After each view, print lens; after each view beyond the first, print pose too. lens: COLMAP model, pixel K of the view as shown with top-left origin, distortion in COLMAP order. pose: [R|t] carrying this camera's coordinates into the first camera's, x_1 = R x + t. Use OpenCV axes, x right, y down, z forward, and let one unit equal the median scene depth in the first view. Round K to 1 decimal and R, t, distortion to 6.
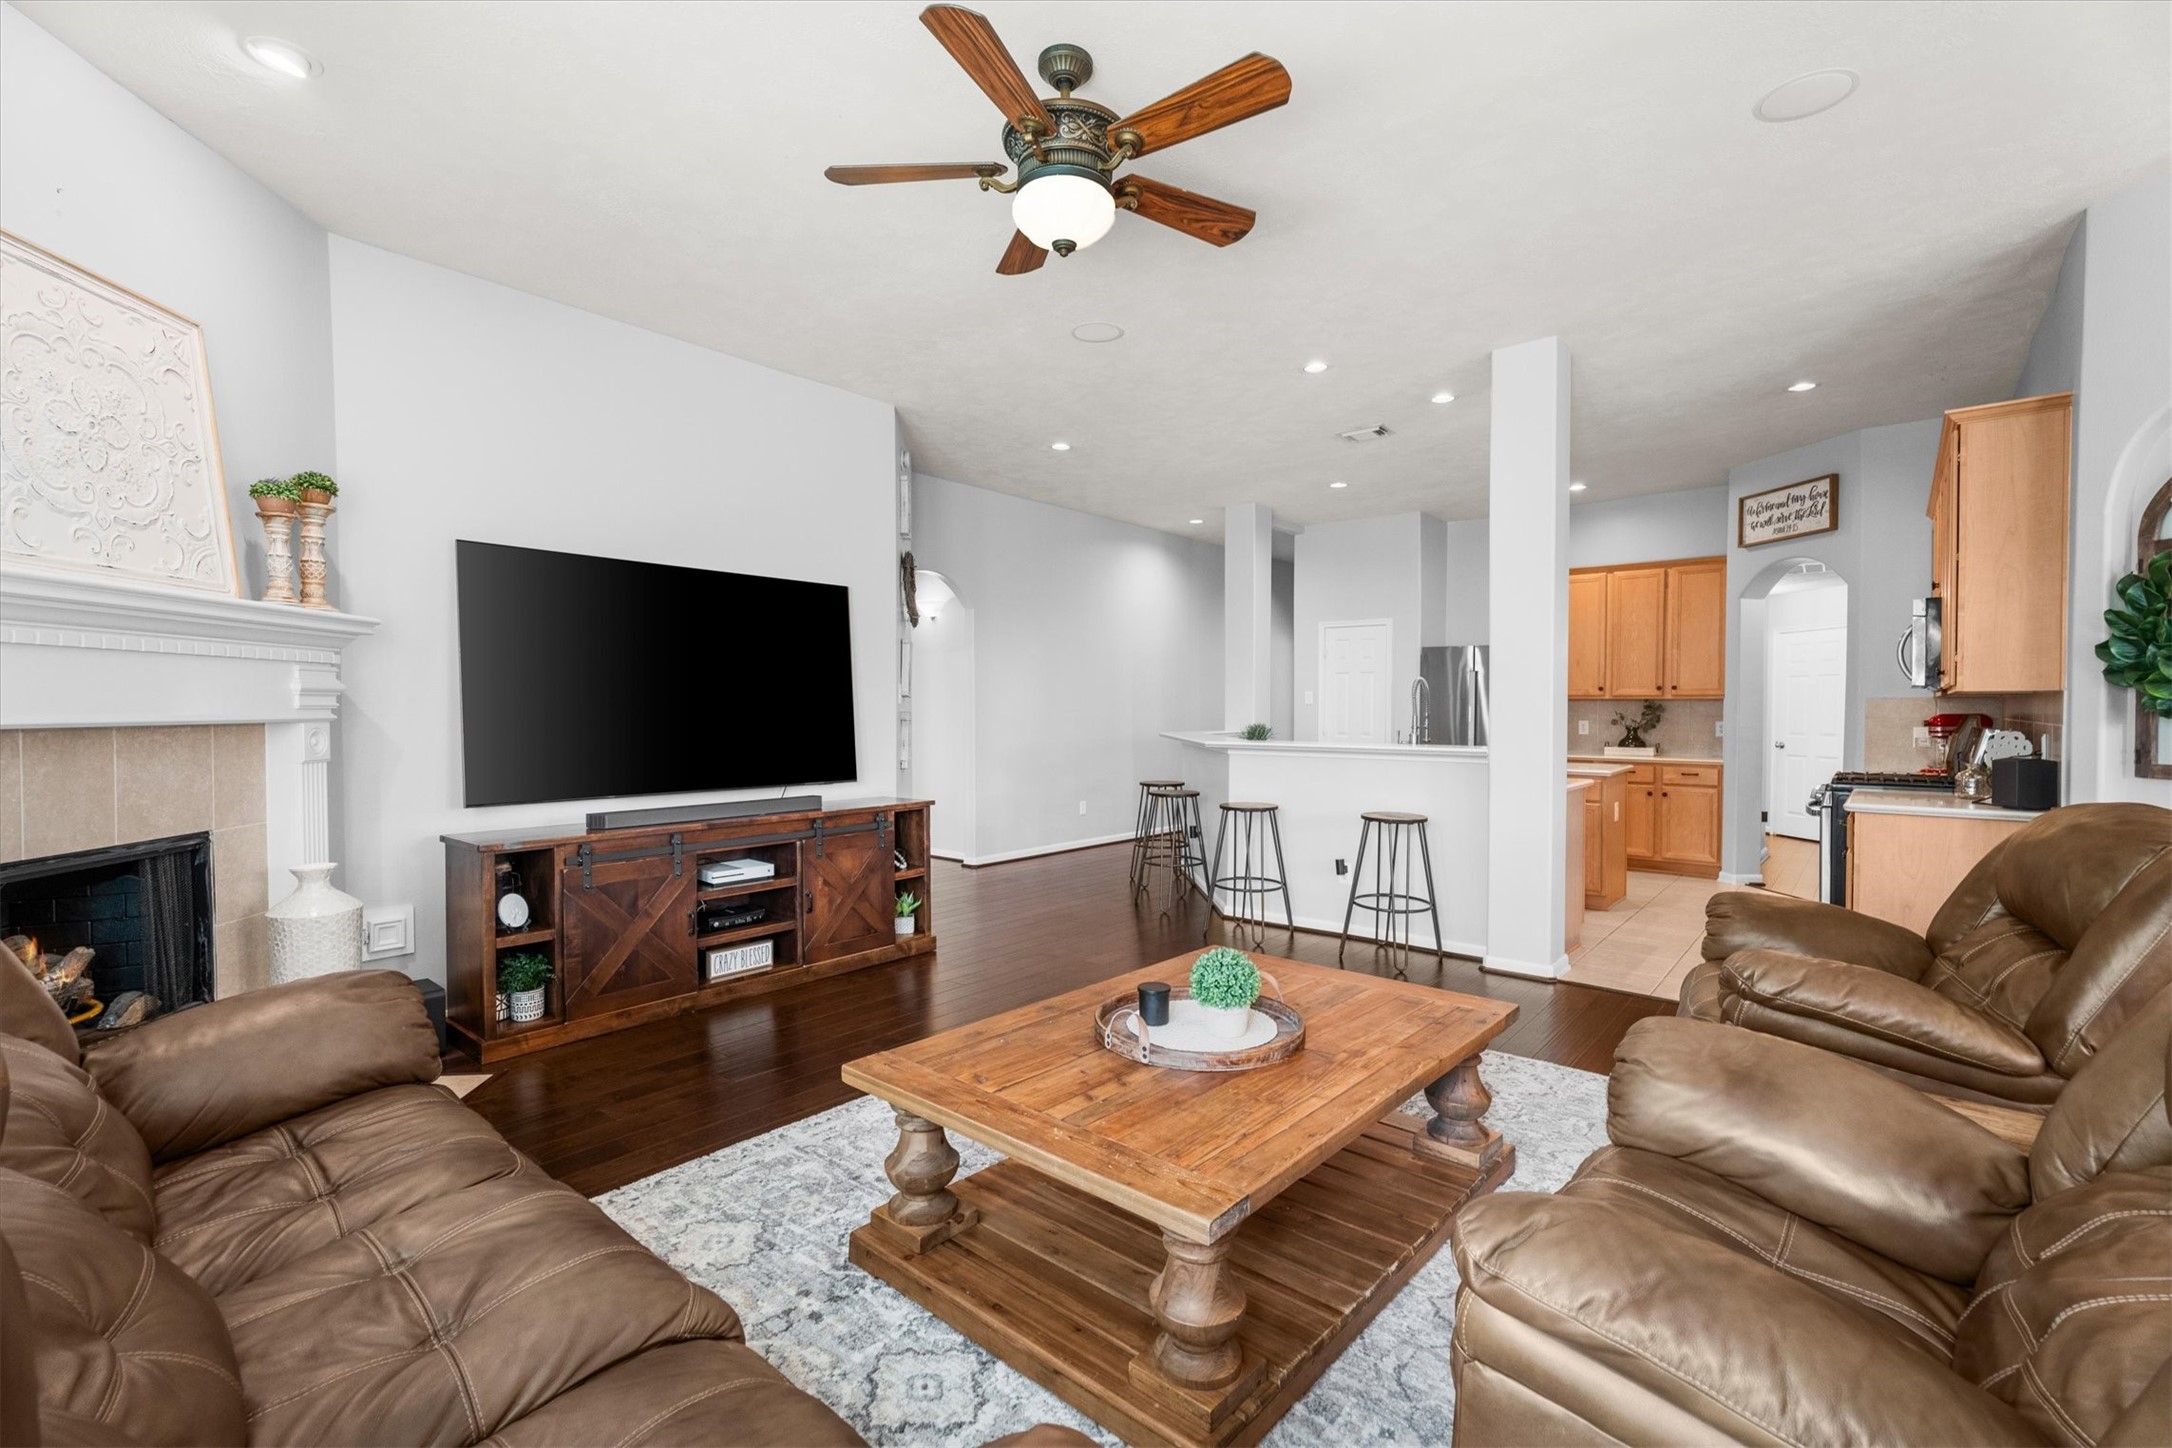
lens RADIAL K [[959.0, 0, 1088.3], [0, 959.0, 720.3], [0, 0, 1]] dist [0.004652, -0.001468]
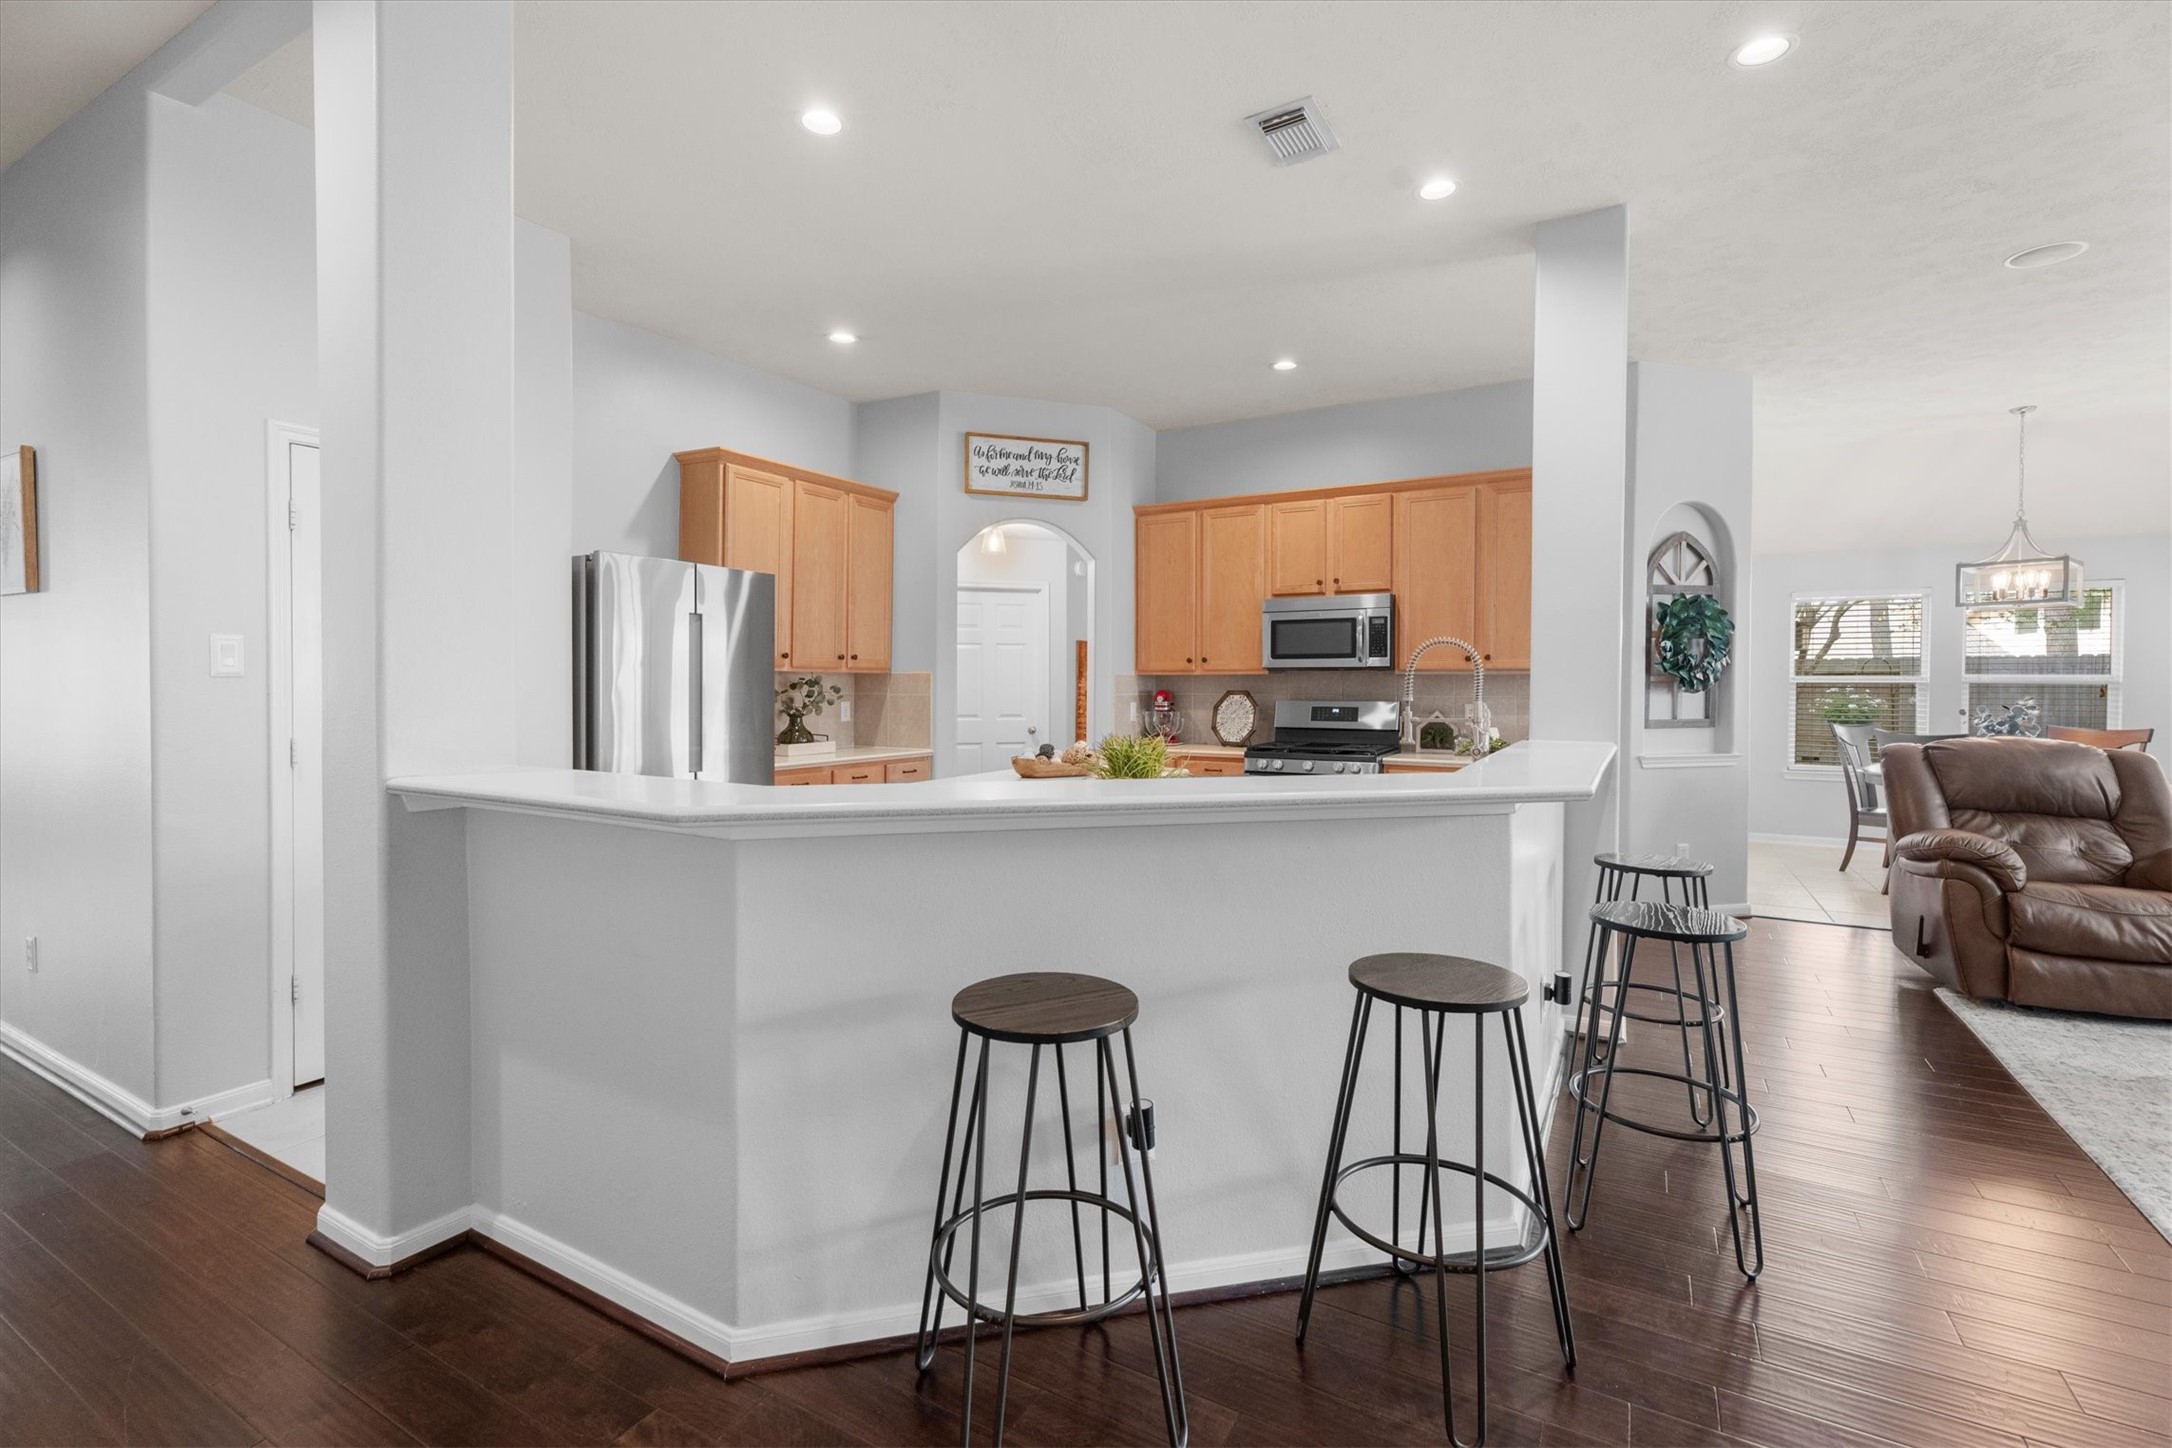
lens RADIAL K [[959.0, 0, 1094.4], [0, 959.0, 703.2], [0, 0, 1]] dist [0.004652, -0.001468]
pose [[-0.171175, -0.016931, 0.985095, -0.152051], [0.016903, 0.999655, 0.020118, -0.011272], [-0.985096, 0.020095, -0.170830, 0.981681]]
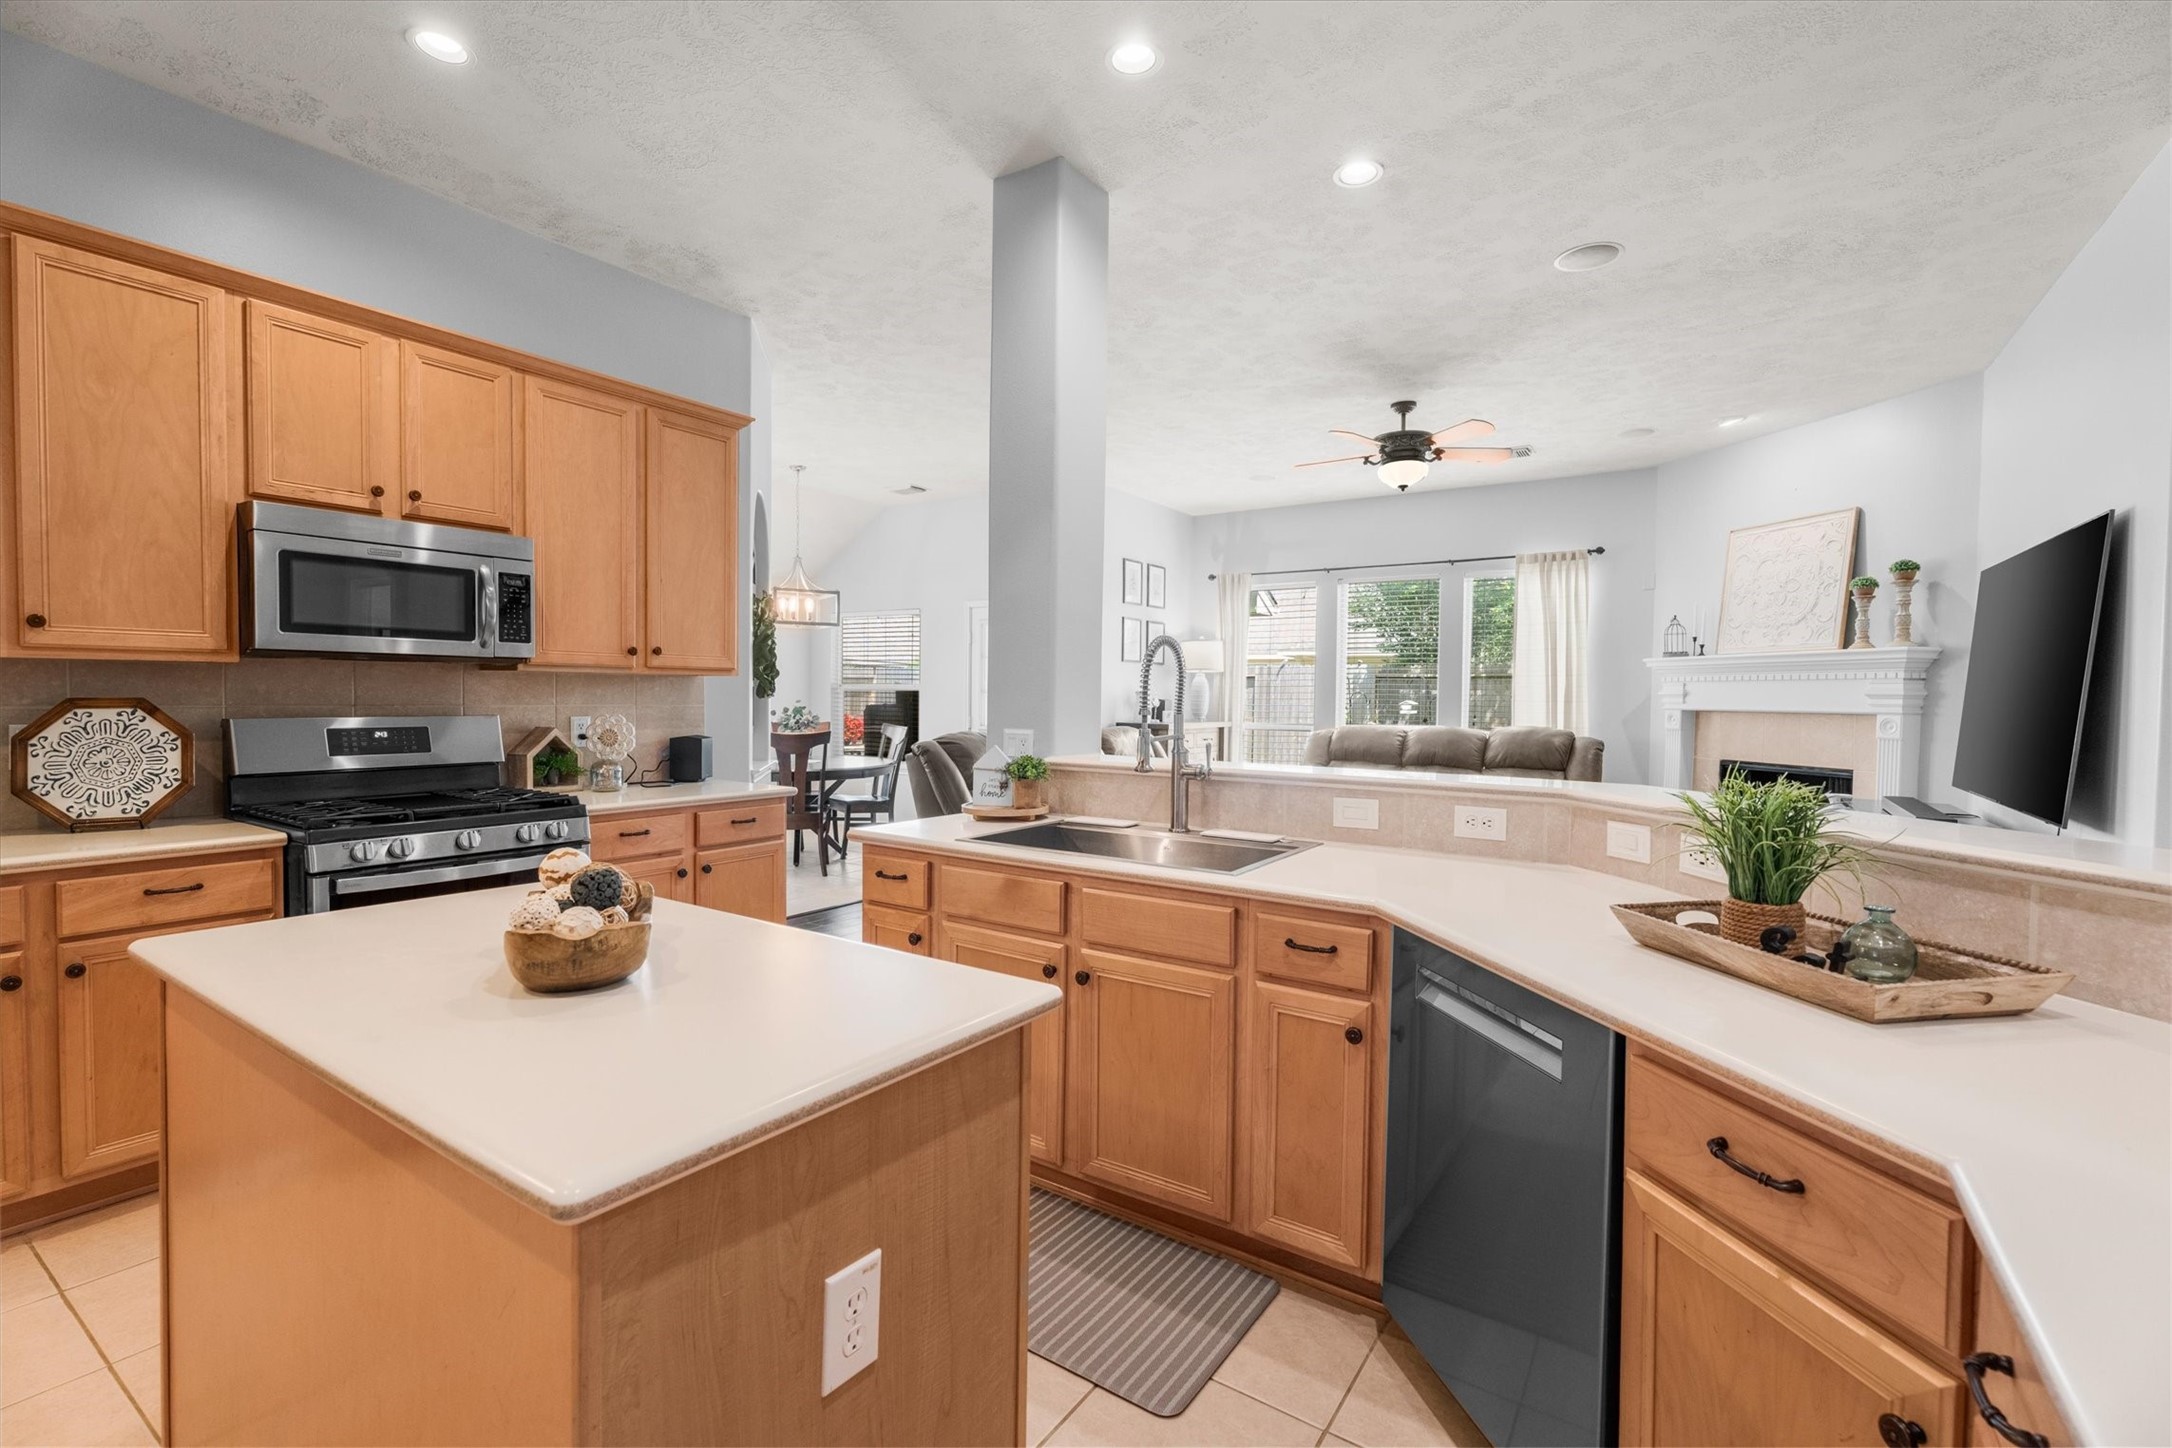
lens RADIAL K [[959.0, 0, 1080.1], [0, 959.0, 721.8], [0, 0, 1]] dist [0.004652, -0.001468]
pose [[-0.995481, -0.004526, -0.094858, 0.327320], [-0.009139, 0.998793, 0.048258, -0.015062], [0.094525, 0.048906, -0.994320, 1.106520]]
